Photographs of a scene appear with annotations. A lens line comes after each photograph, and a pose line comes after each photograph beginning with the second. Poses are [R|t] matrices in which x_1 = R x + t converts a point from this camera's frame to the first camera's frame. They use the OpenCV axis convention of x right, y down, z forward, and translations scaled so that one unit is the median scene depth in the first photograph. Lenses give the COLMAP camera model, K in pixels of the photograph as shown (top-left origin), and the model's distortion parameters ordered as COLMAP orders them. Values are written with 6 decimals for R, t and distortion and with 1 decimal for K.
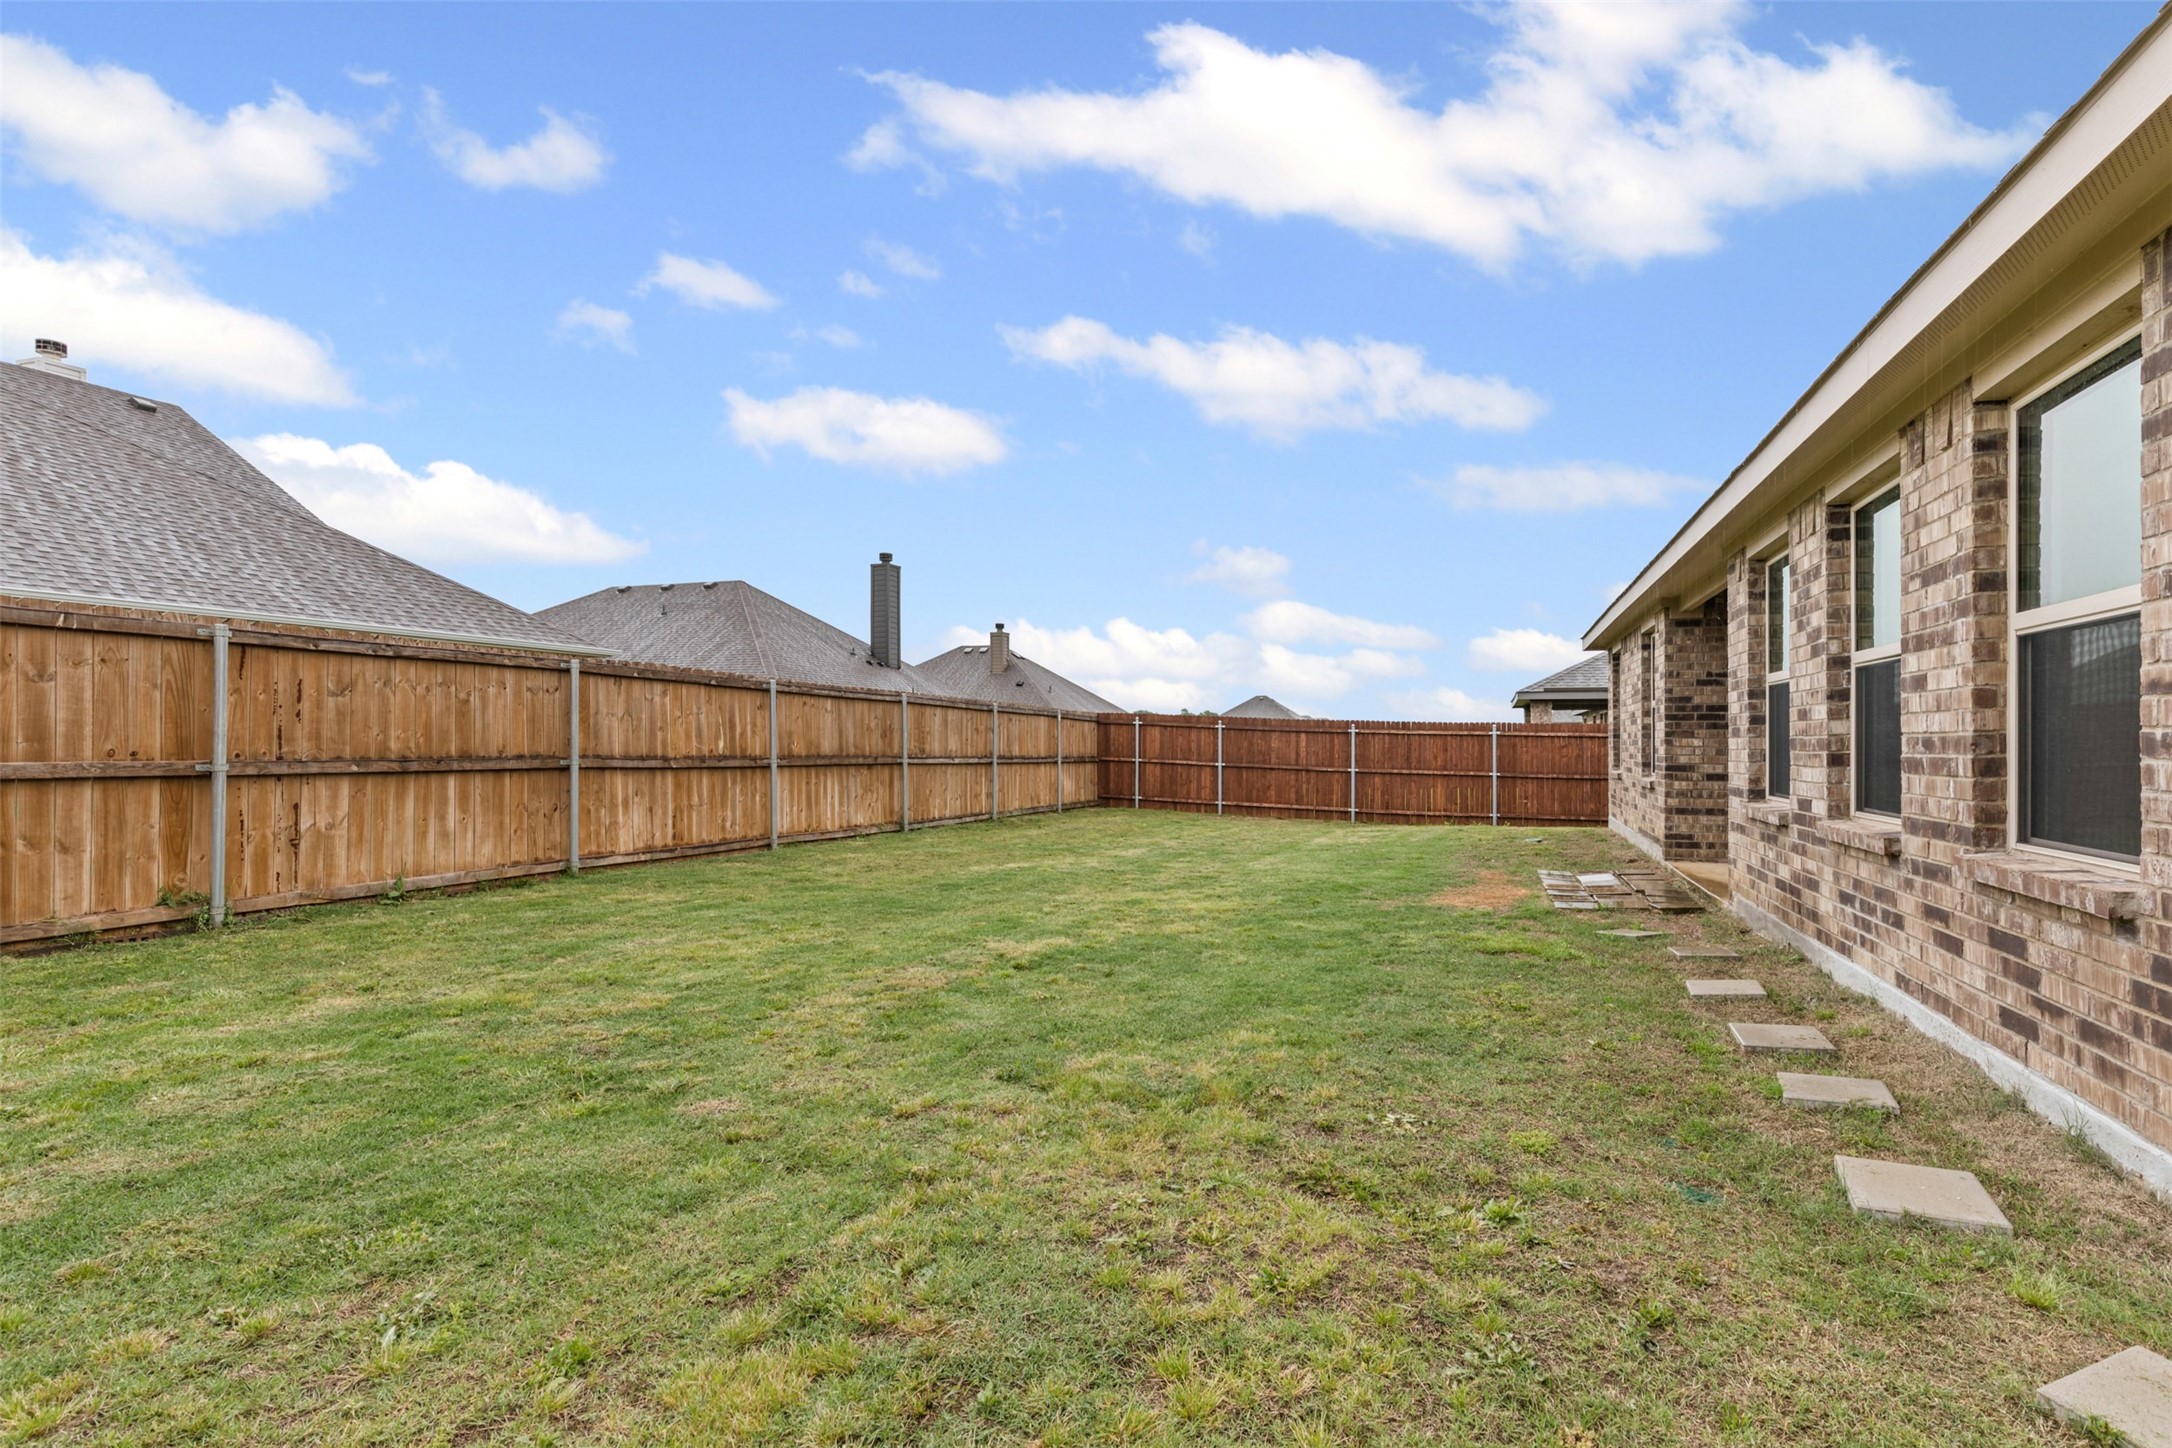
lens RADIAL K [[1022.5, 0, 1202.2], [0, 1022.5, 737.8], [0, 0, 1]] dist [0.001611, 0.000389]
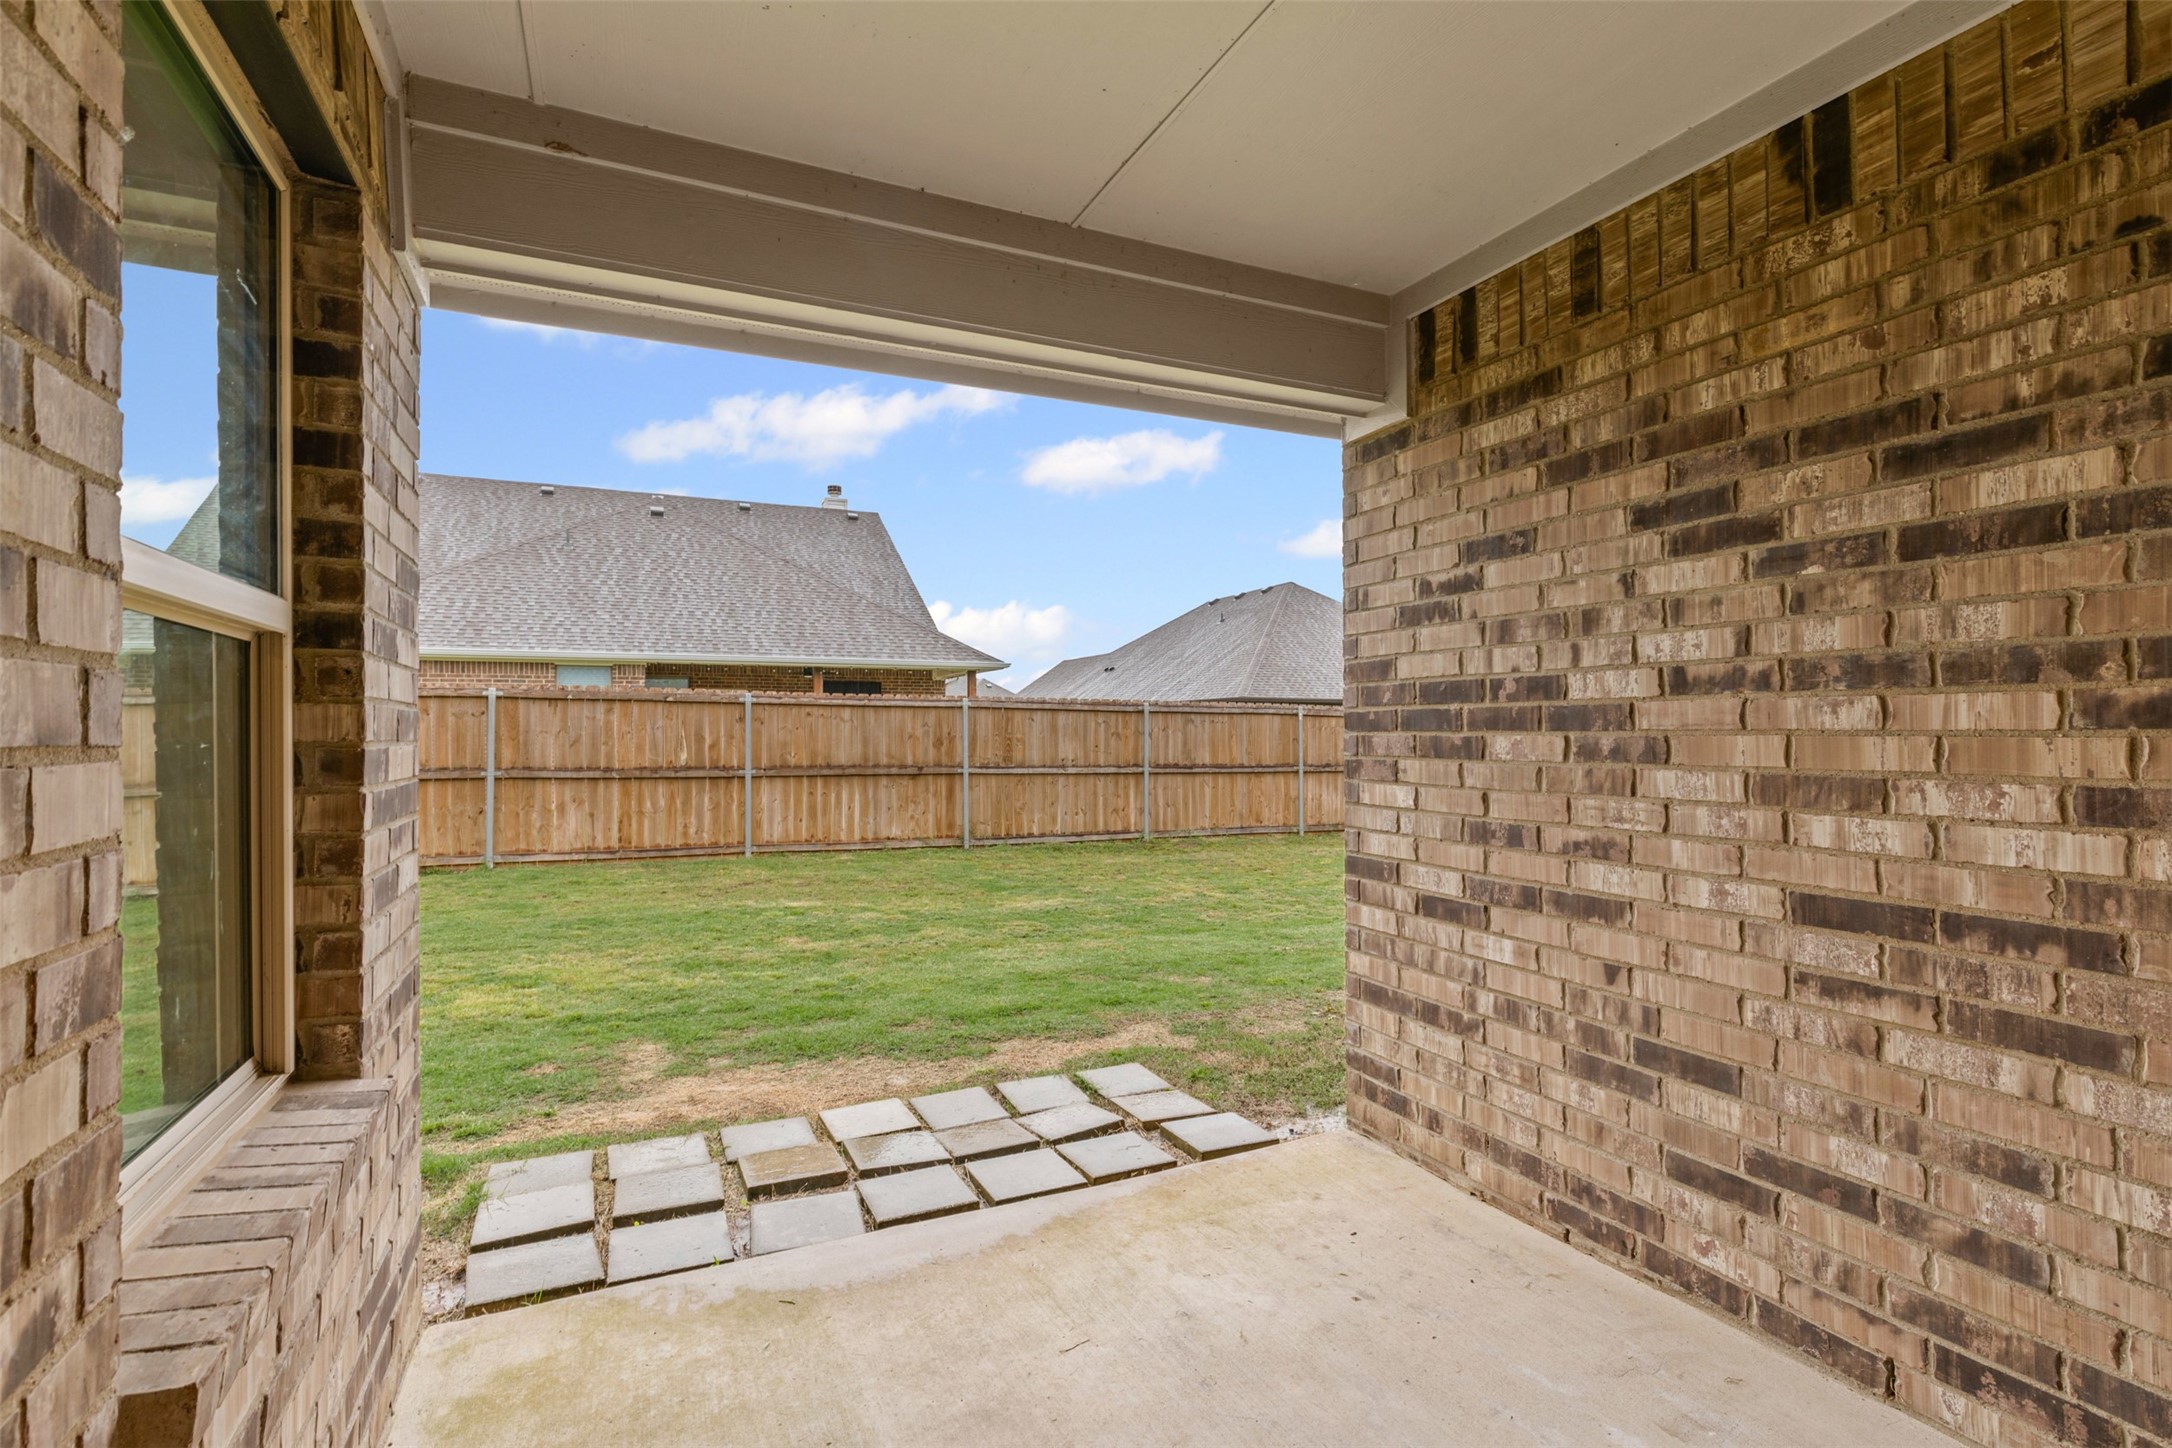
lens RADIAL K [[994.4, 0, 1086.0], [0, 994.4, 724.0], [0, 0, 1]] dist [0.003968, 0.000694]
pose [[0.646725, -0.011169, -0.762641, 0.642179], [0.009158, 0.999934, -0.006877, -0.017304], [0.762668, -0.002537, 0.646785, 0.688710]]
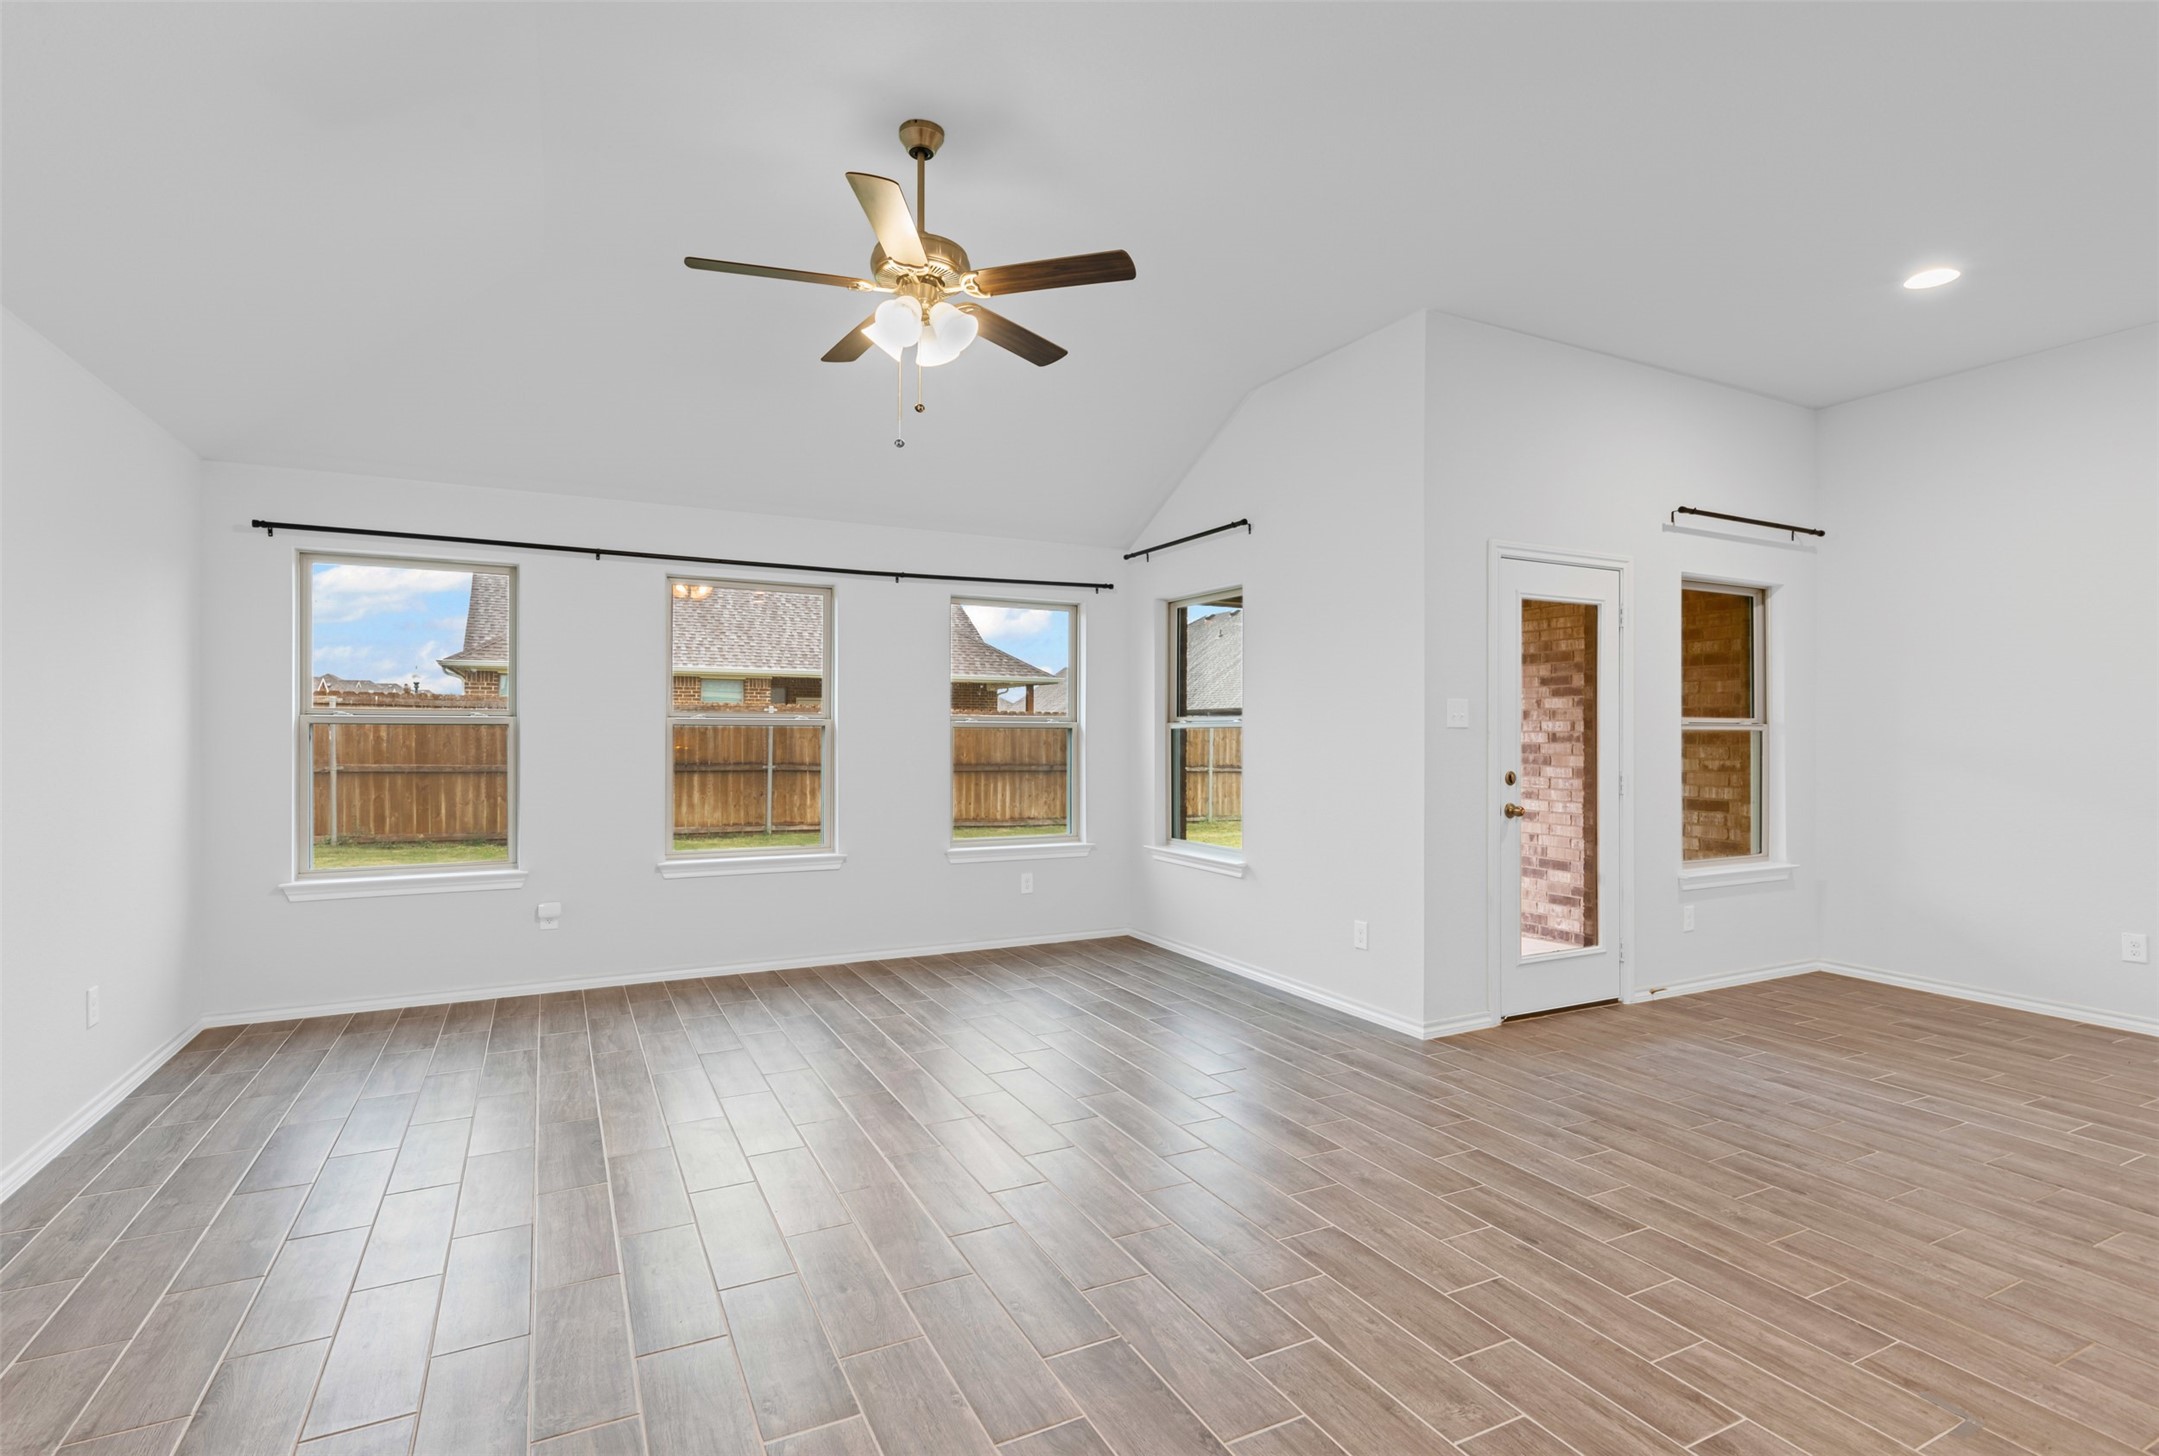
lens RADIAL K [[1026.6, 0, 1079.5], [0, 1026.6, 728.0], [0, 0, 1]] dist [0.001036, -0.000872]
pose [[0.676173, -0.001068, -0.736742, 0.862283], [-0.001098, 0.999996, -0.002457, -0.032397], [0.736742, 0.002470, 0.676170, 0.207296]]
